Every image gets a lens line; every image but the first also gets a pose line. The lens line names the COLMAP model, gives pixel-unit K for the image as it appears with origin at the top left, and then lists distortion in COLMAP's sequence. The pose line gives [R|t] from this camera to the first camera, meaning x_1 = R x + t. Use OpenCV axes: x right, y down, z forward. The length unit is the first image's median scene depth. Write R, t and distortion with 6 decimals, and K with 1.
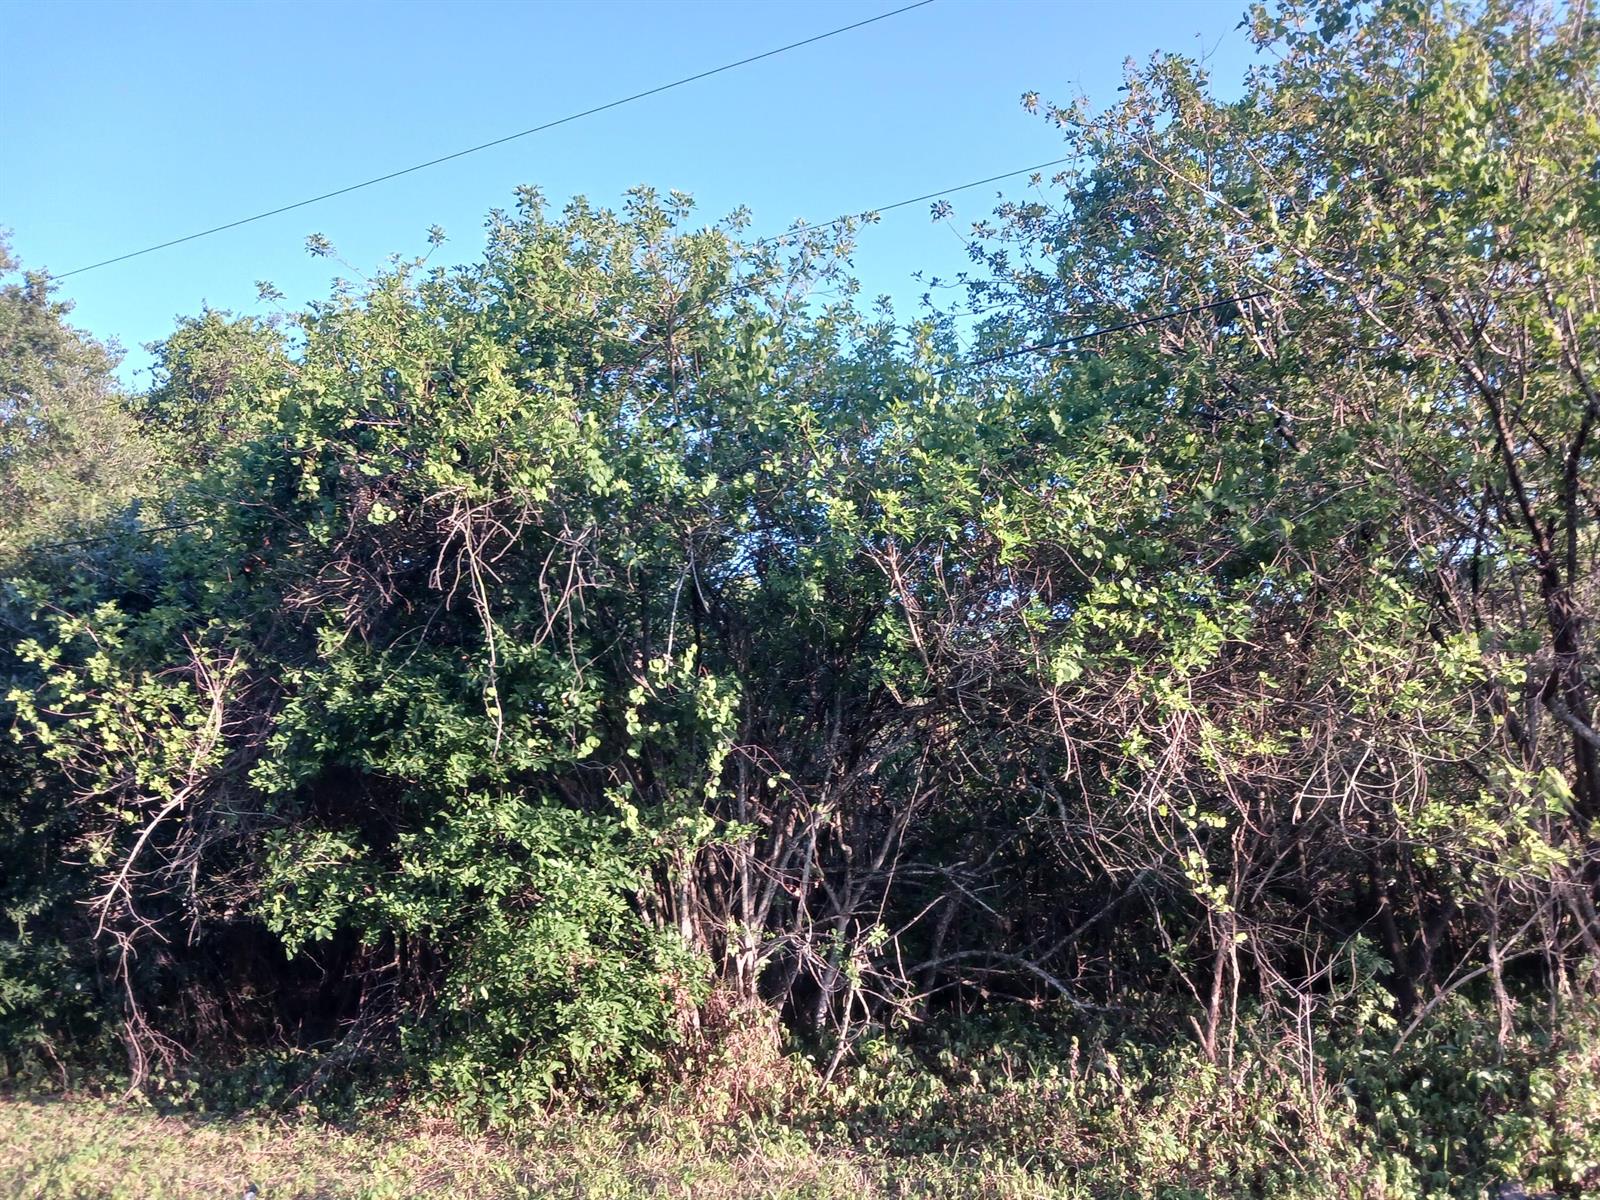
lens RADIAL K [[1299.3, 0, 800.0], [0, 1299.3, 600.0], [0, 0, 1]] dist [-0.038664, -0.003090]
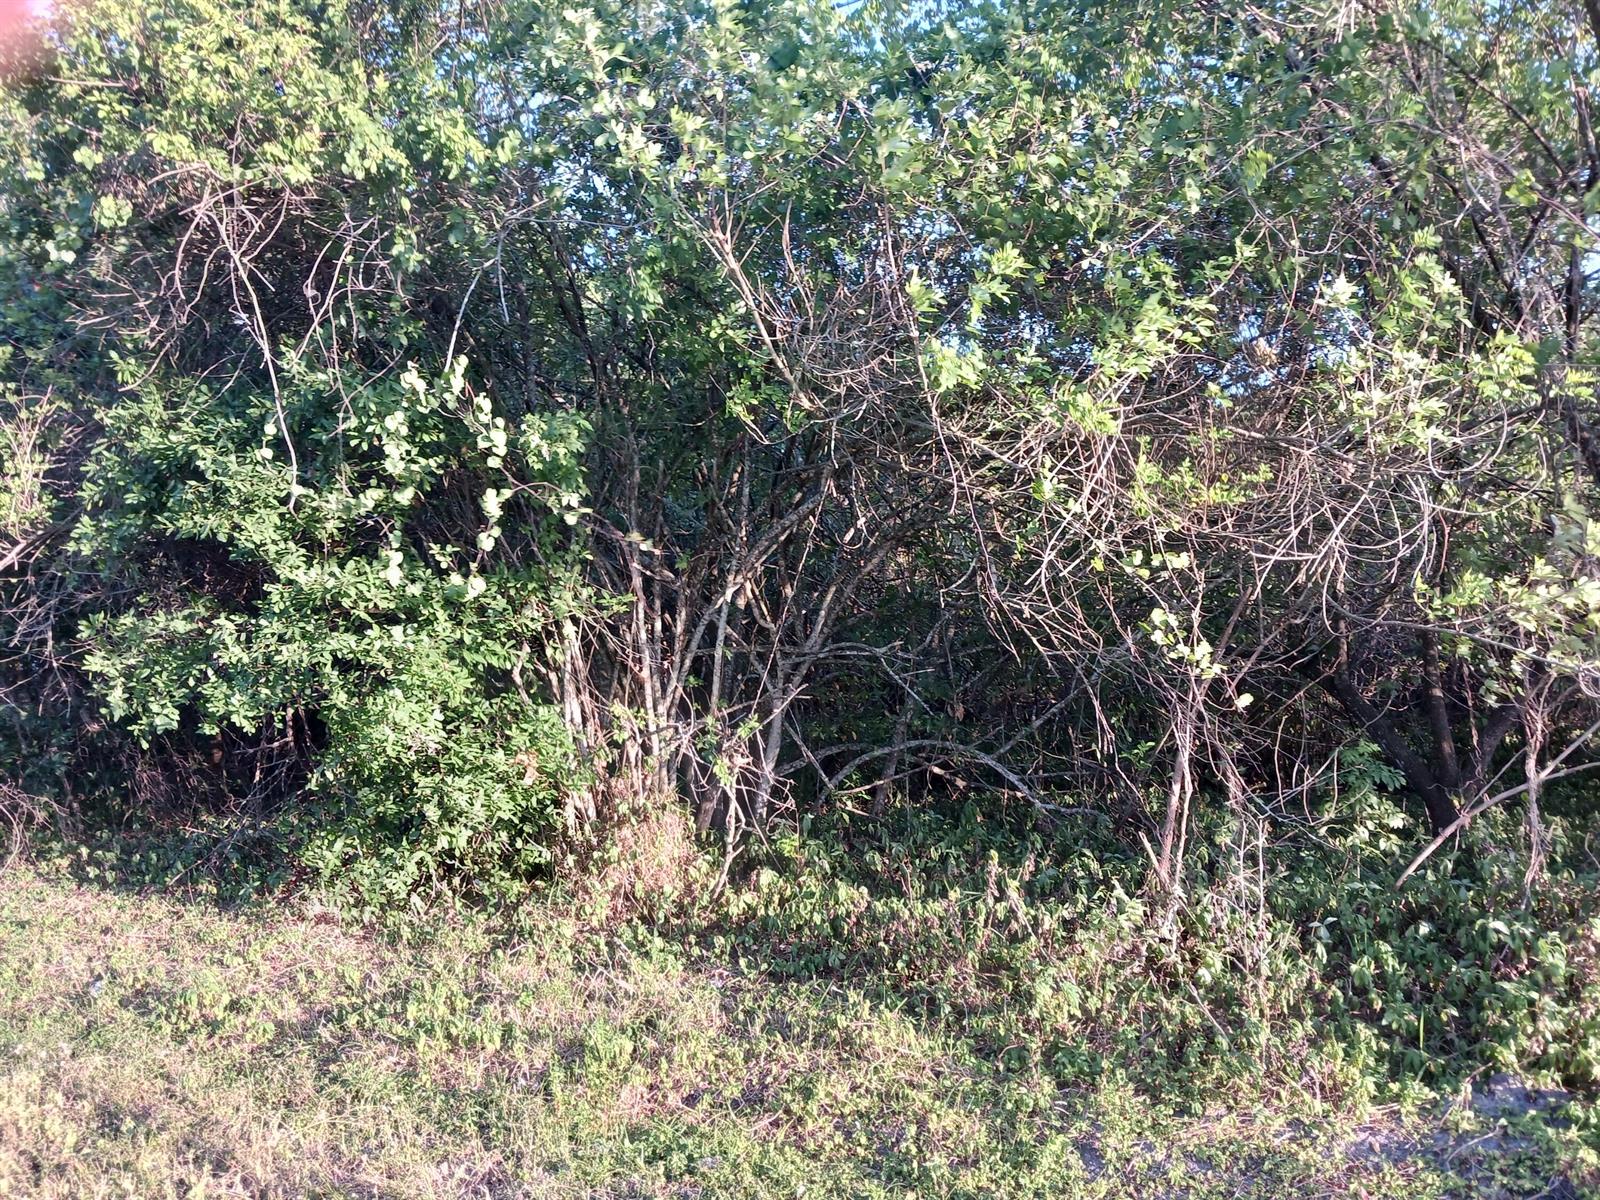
lens RADIAL K [[1272.5, 0, 800.0], [0, 1272.5, 600.0], [0, 0, 1]] dist [-0.051345, 0.002530]
pose [[0.994643, 0.012615, -0.102593, 0.180244], [0.004906, 0.985645, 0.168759, 0.047292], [0.103249, -0.168358, 0.980304, 0.237220]]
